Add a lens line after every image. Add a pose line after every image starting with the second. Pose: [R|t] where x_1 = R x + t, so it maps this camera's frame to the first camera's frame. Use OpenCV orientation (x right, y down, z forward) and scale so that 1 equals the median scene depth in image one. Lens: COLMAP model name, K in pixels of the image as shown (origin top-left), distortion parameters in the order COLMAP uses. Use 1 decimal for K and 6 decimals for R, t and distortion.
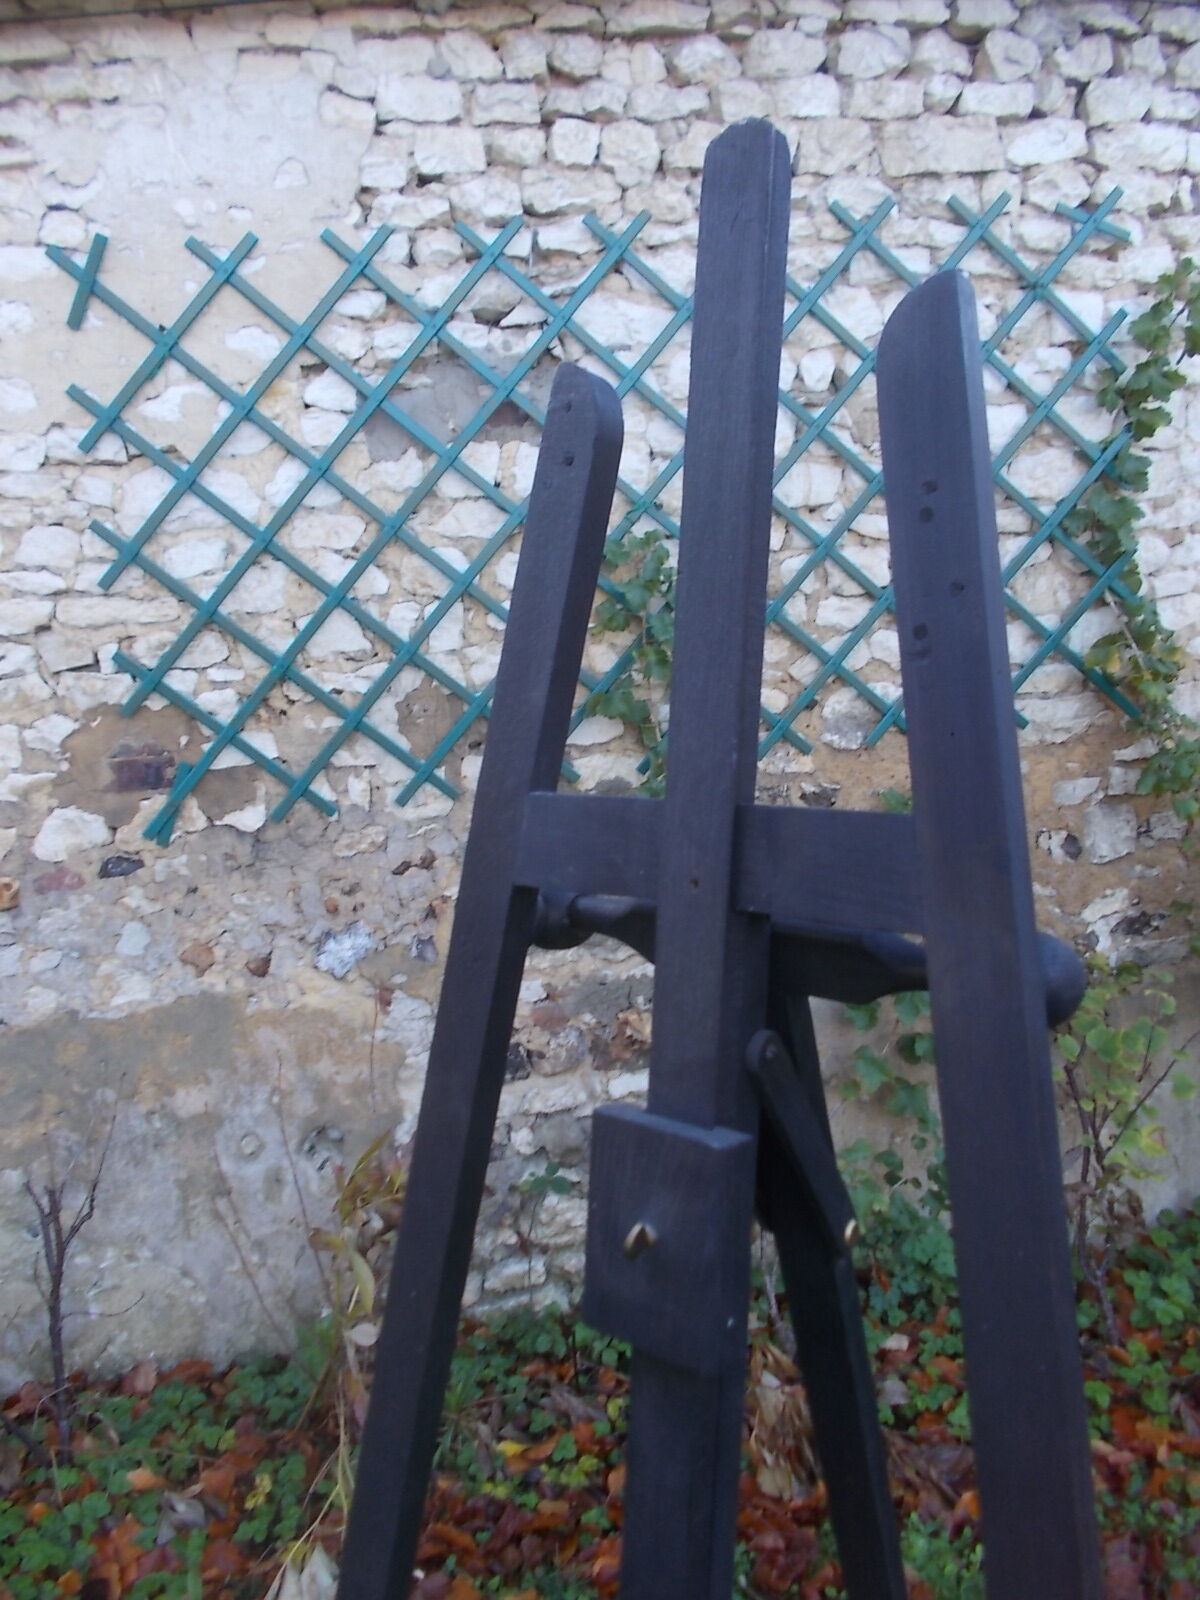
lens RADIAL K [[1225.0, 0, 598.7], [0, 1225.0, 809.2], [0, 0, 1]] dist [0.015404, -0.016334]
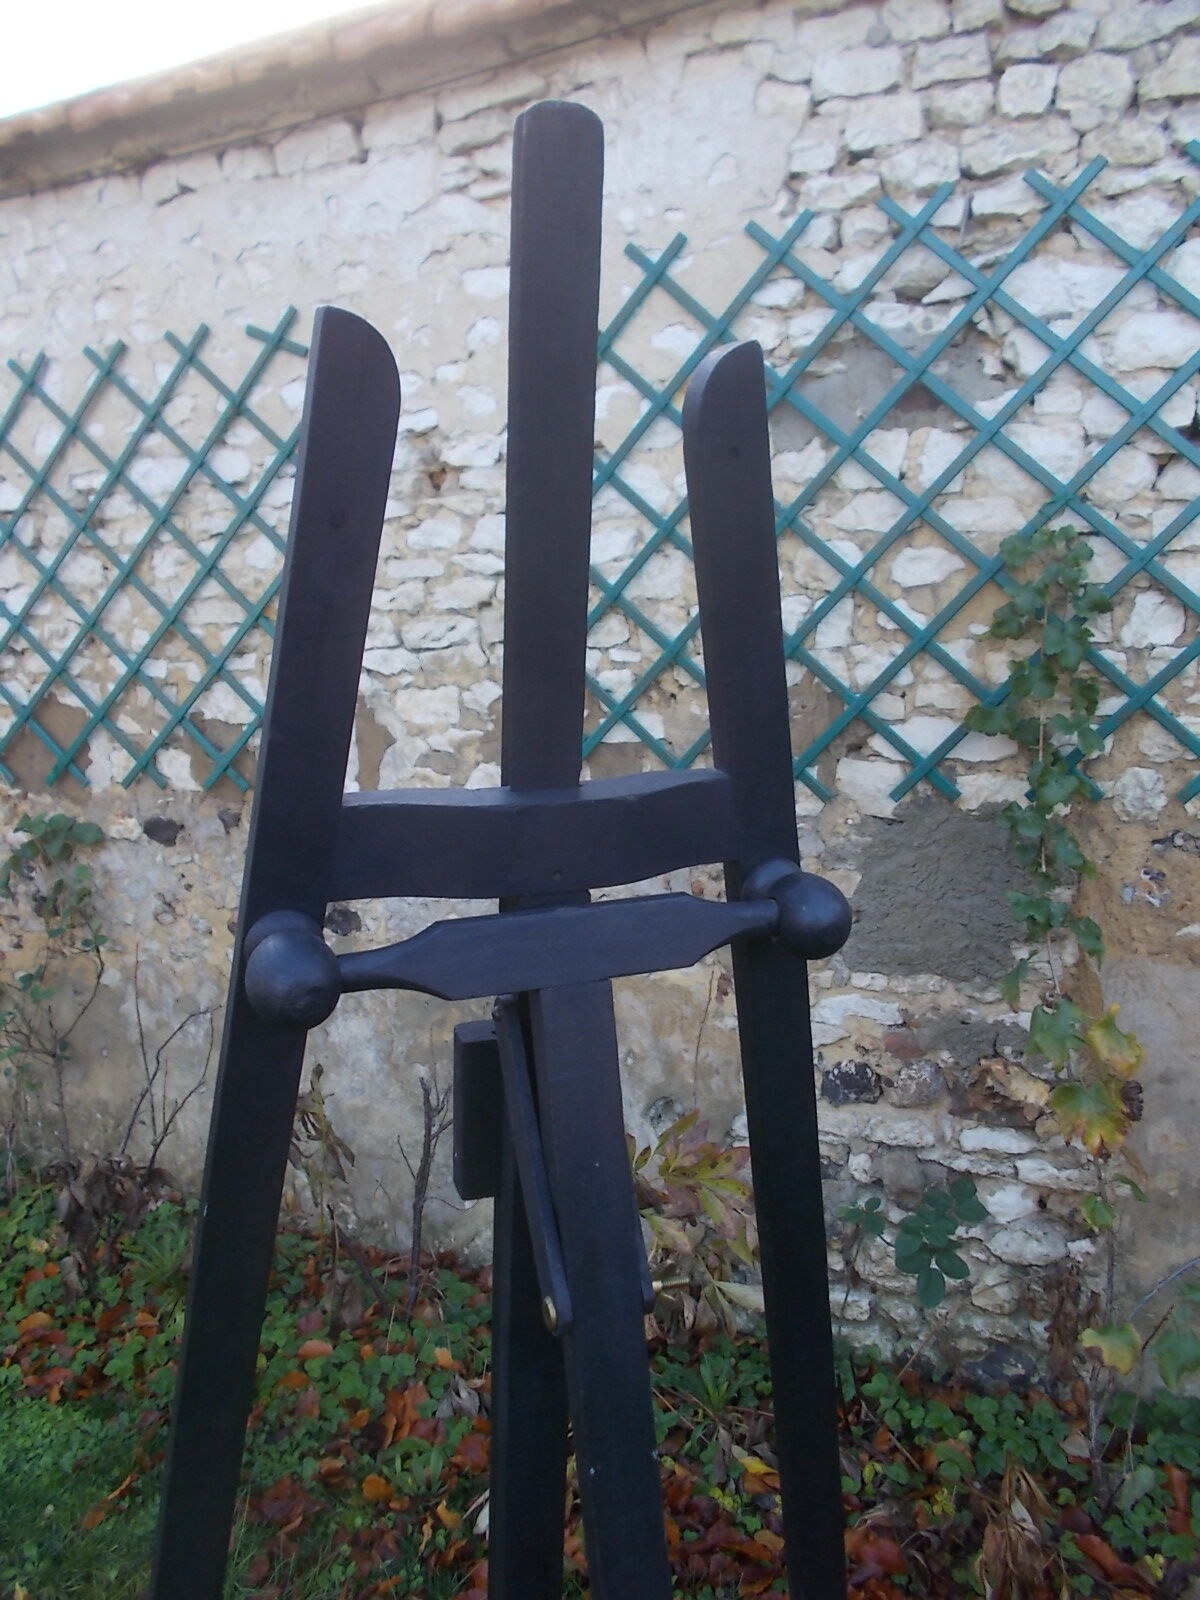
lens RADIAL K [[1225.0, 0, 595.3], [0, 1225.0, 809.9], [0, 0, 1]] dist [0.015404, -0.016334]
pose [[0.843768, 0.133073, -0.519949, 0.242933], [-0.126524, 0.990789, 0.048256, -0.025581], [0.521582, 0.025069, 0.852833, 0.082860]]
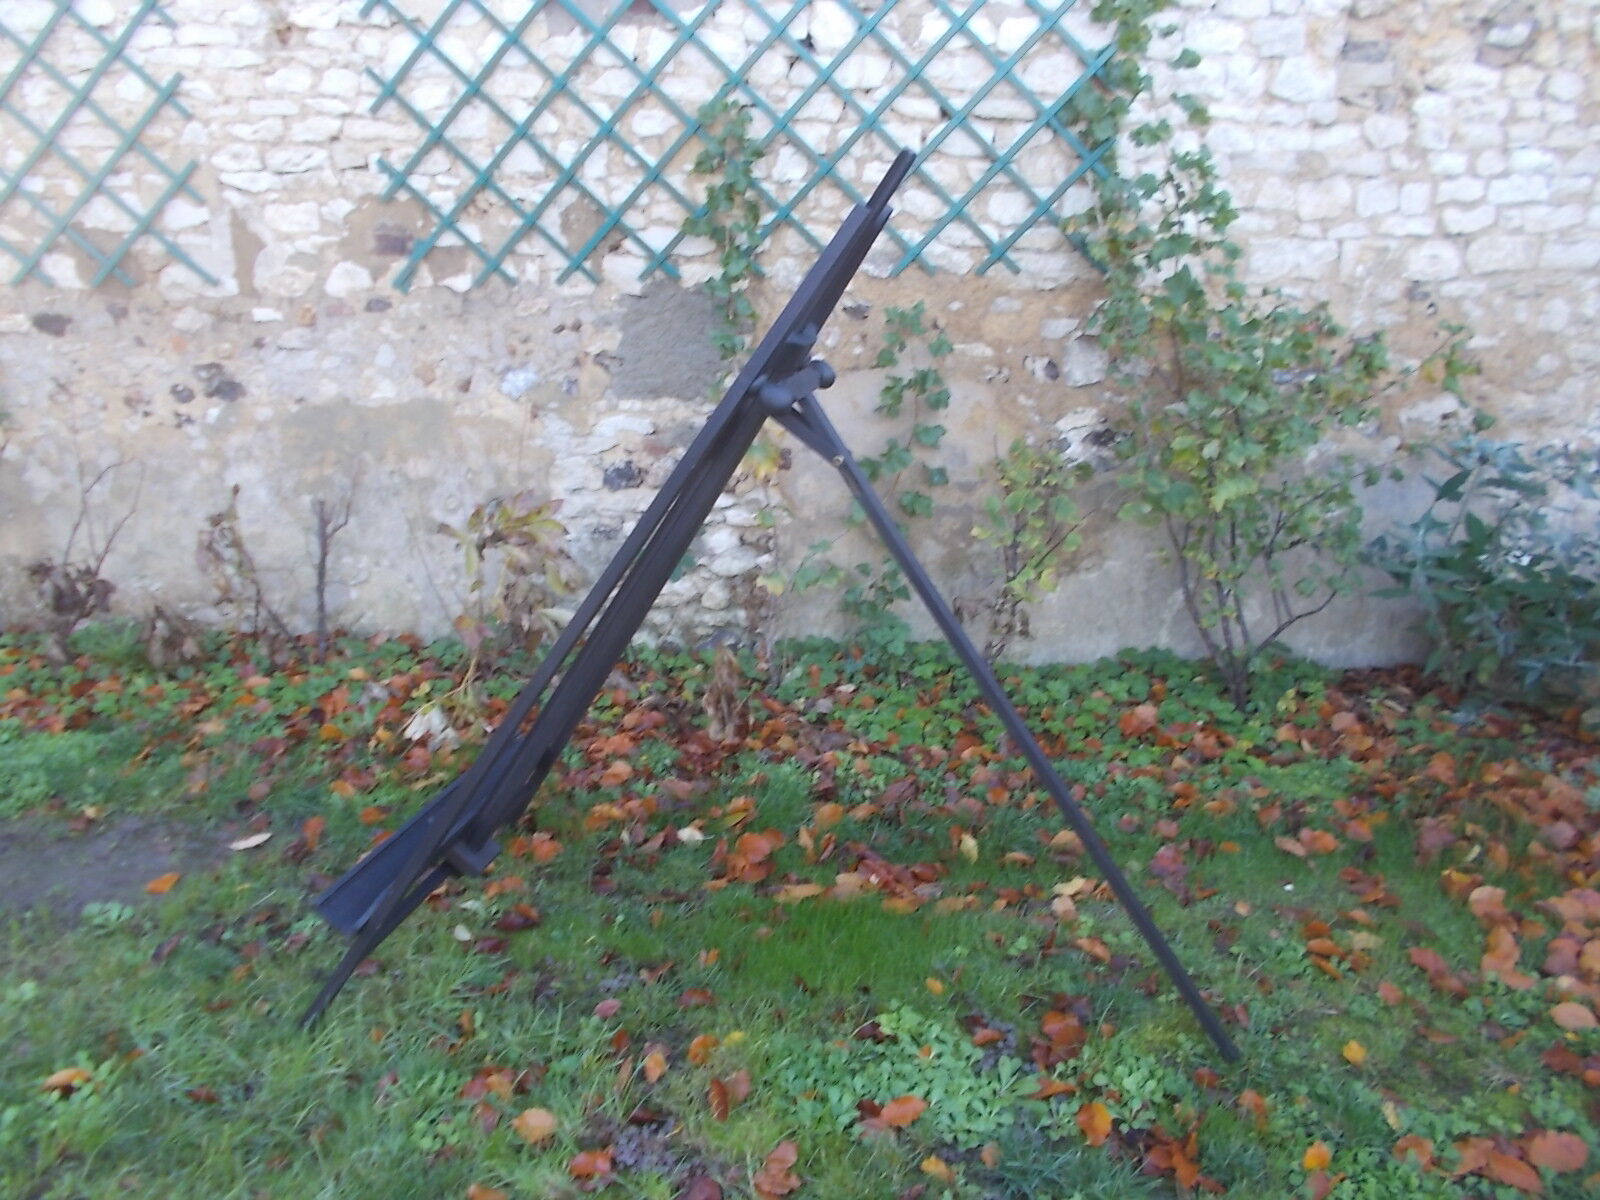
lens RADIAL K [[1225.0, 0, 797.3], [0, 1225.0, 602.0], [0, 0, 1]] dist [0.015404, -0.016334]
pose [[0.974686, 0.140219, -0.174144, 0.438446], [-0.110820, 0.979469, 0.168401, 0.093338], [0.194181, -0.144840, 0.970214, -0.437860]]
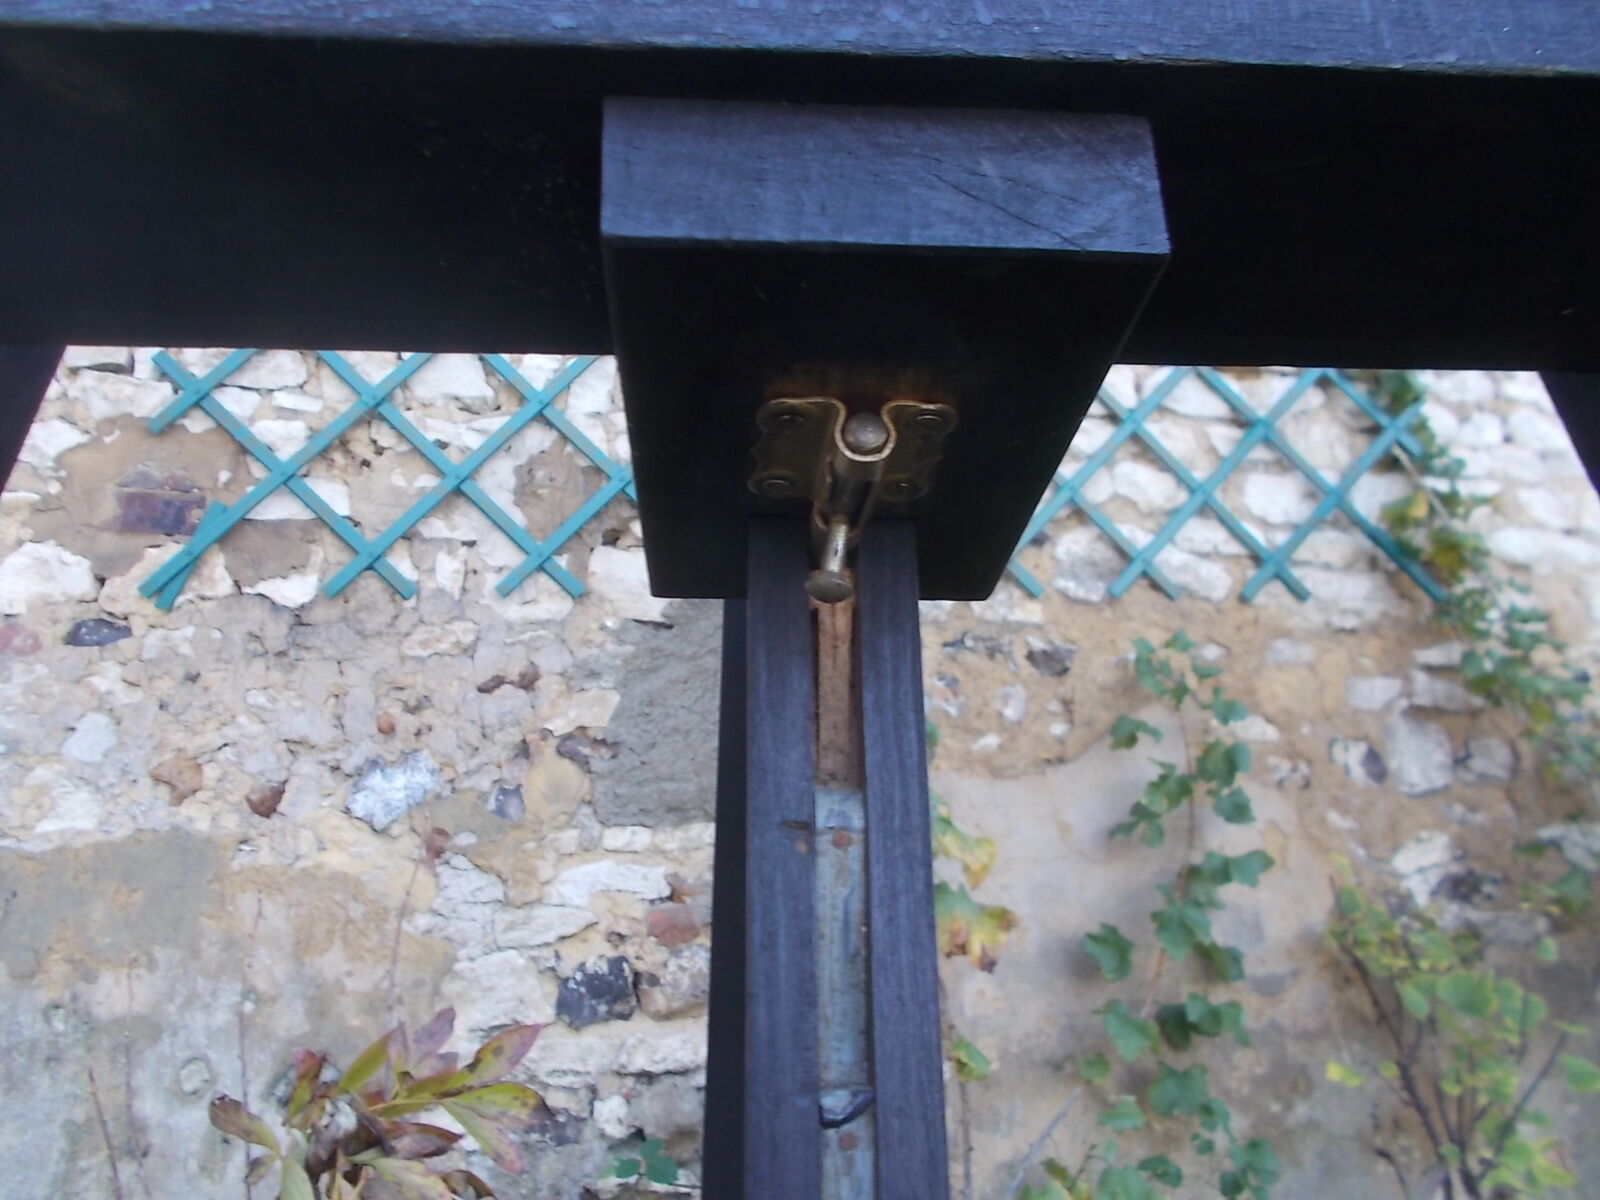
lens RADIAL K [[1225.0, 0, 795.7], [0, 1225.0, 604.0], [0, 0, 1]] dist [0.015404, -0.016334]
pose [[0.996668, 0.078665, 0.021545, 0.001691], [-0.067075, 0.940813, -0.332223, 0.244113], [-0.046404, 0.329671, 0.942955, 0.295909]]
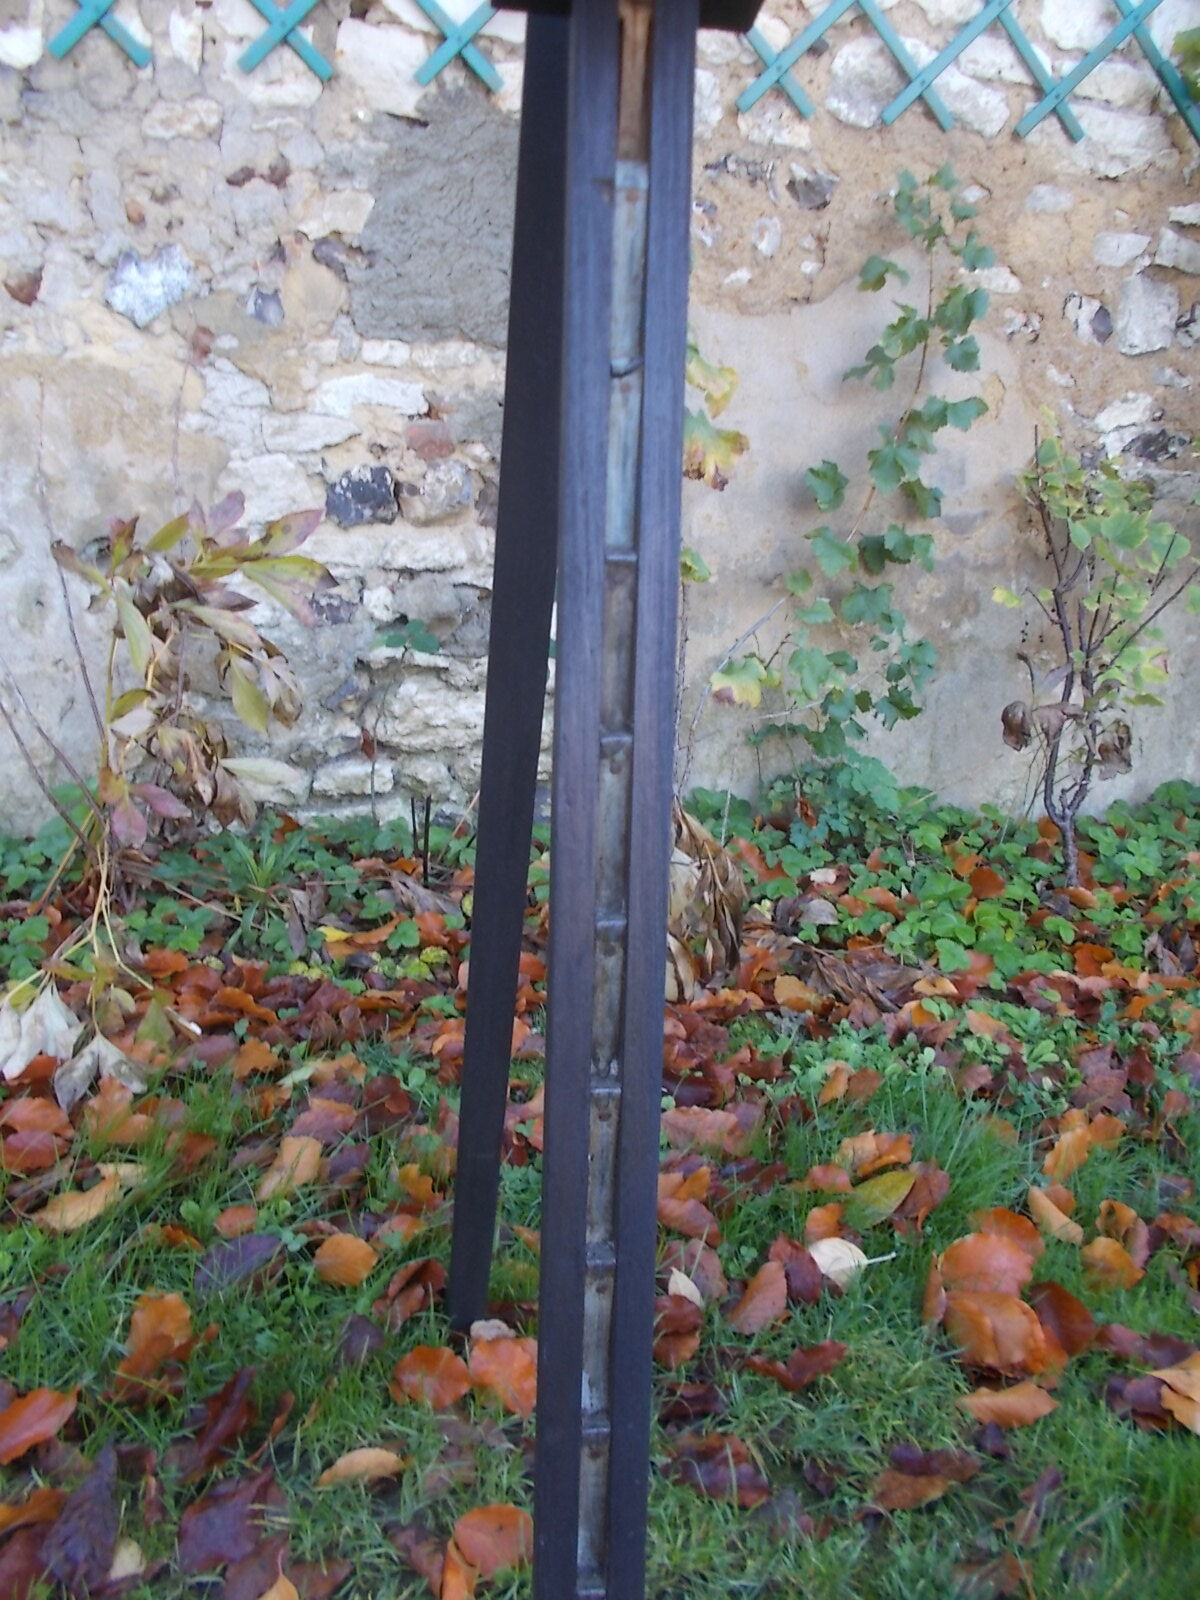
lens RADIAL K [[1225.0, 0, 605.8], [0, 1225.0, 800.1], [0, 0, 1]] dist [0.015404, -0.016334]
pose [[0.987615, 0.092380, 0.126815, -0.008004], [-0.110817, 0.982907, 0.147015, 0.287449], [-0.111066, -0.159248, 0.980971, 0.226801]]
